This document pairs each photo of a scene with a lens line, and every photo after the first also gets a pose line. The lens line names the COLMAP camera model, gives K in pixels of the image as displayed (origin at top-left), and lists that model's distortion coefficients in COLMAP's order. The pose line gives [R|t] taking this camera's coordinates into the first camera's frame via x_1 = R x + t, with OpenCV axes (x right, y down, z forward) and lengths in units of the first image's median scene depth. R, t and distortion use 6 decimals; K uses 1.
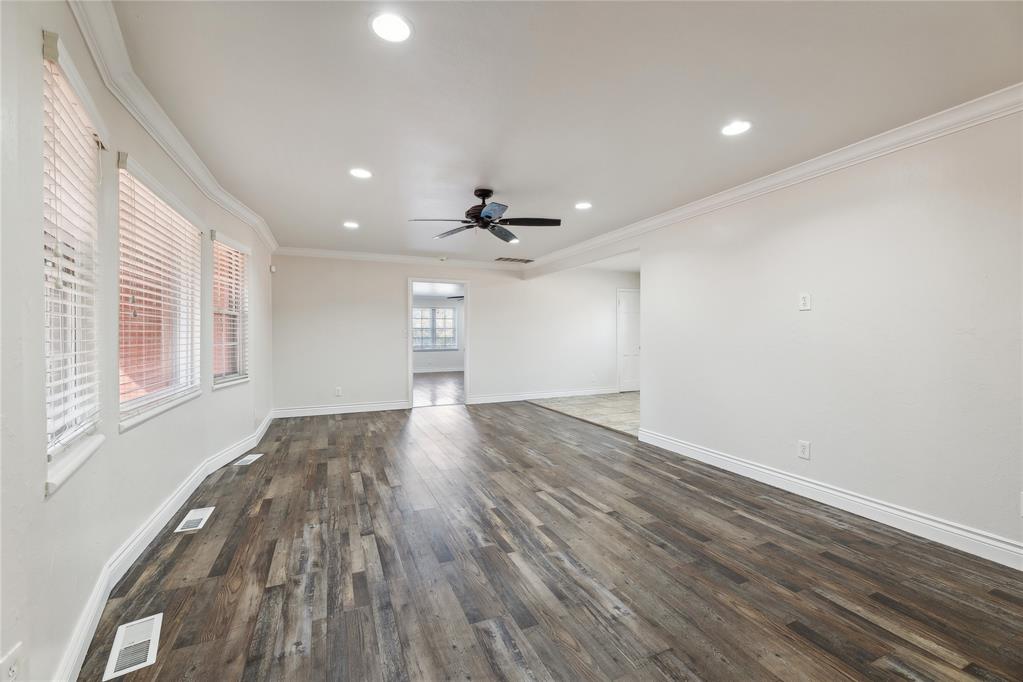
lens RADIAL K [[416.5, 0, 508.1], [0, 416.5, 336.5], [0, 0, 1]] dist [-0.001425, 0.000045]
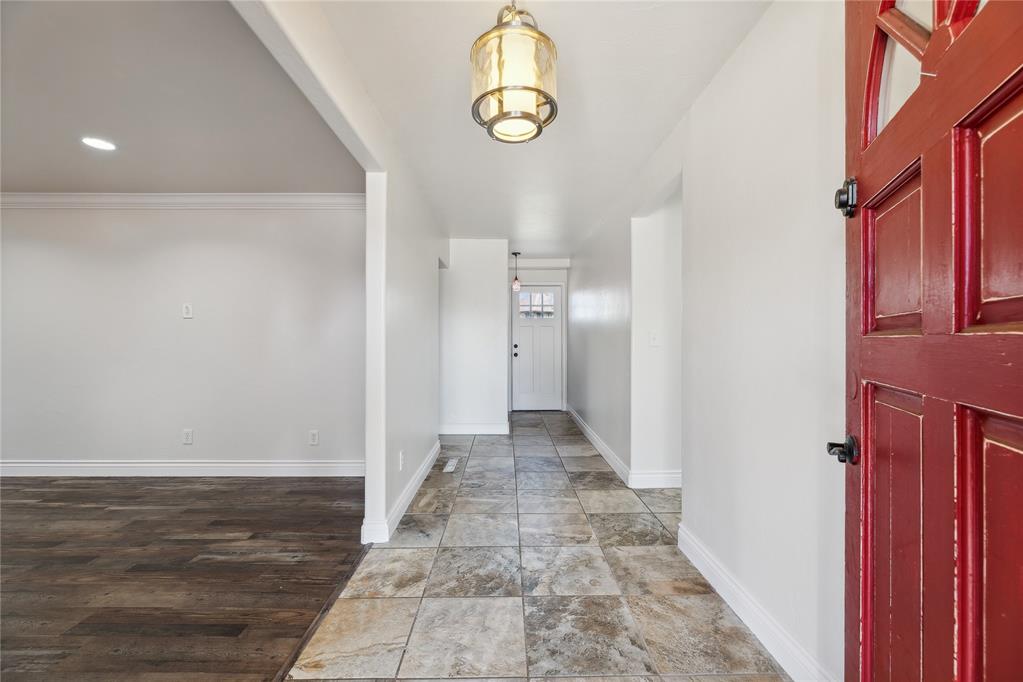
lens RADIAL K [[416.5, 0, 516.1], [0, 416.5, 344.0], [0, 0, 1]] dist [-0.001425, 0.000045]
pose [[0.385744, -0.008736, 0.922564, -0.013404], [0.003972, 0.999962, 0.007808, 0.005664], [-0.922597, 0.000653, 0.385764, -0.349653]]
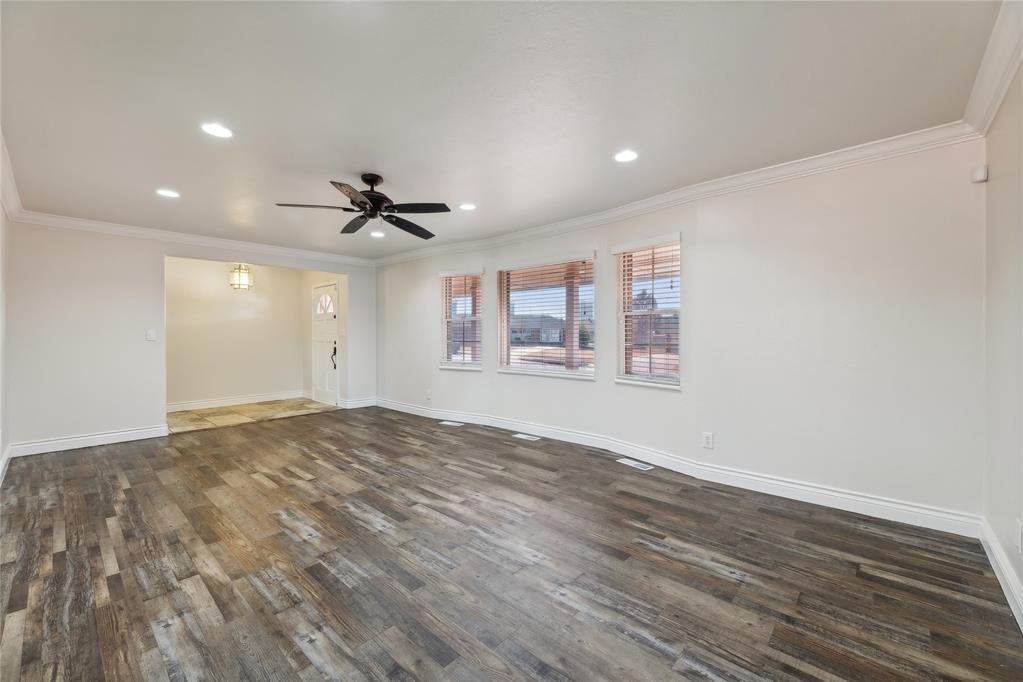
lens RADIAL K [[416.5, 0, 504.4], [0, 416.5, 340.4], [0, 0, 1]] dist [-0.001425, 0.000045]
pose [[-0.916381, 0.006013, -0.400261, 0.052533], [-0.001130, 0.999844, 0.017607, -0.009961], [0.400305, 0.016587, -0.916232, 2.547529]]
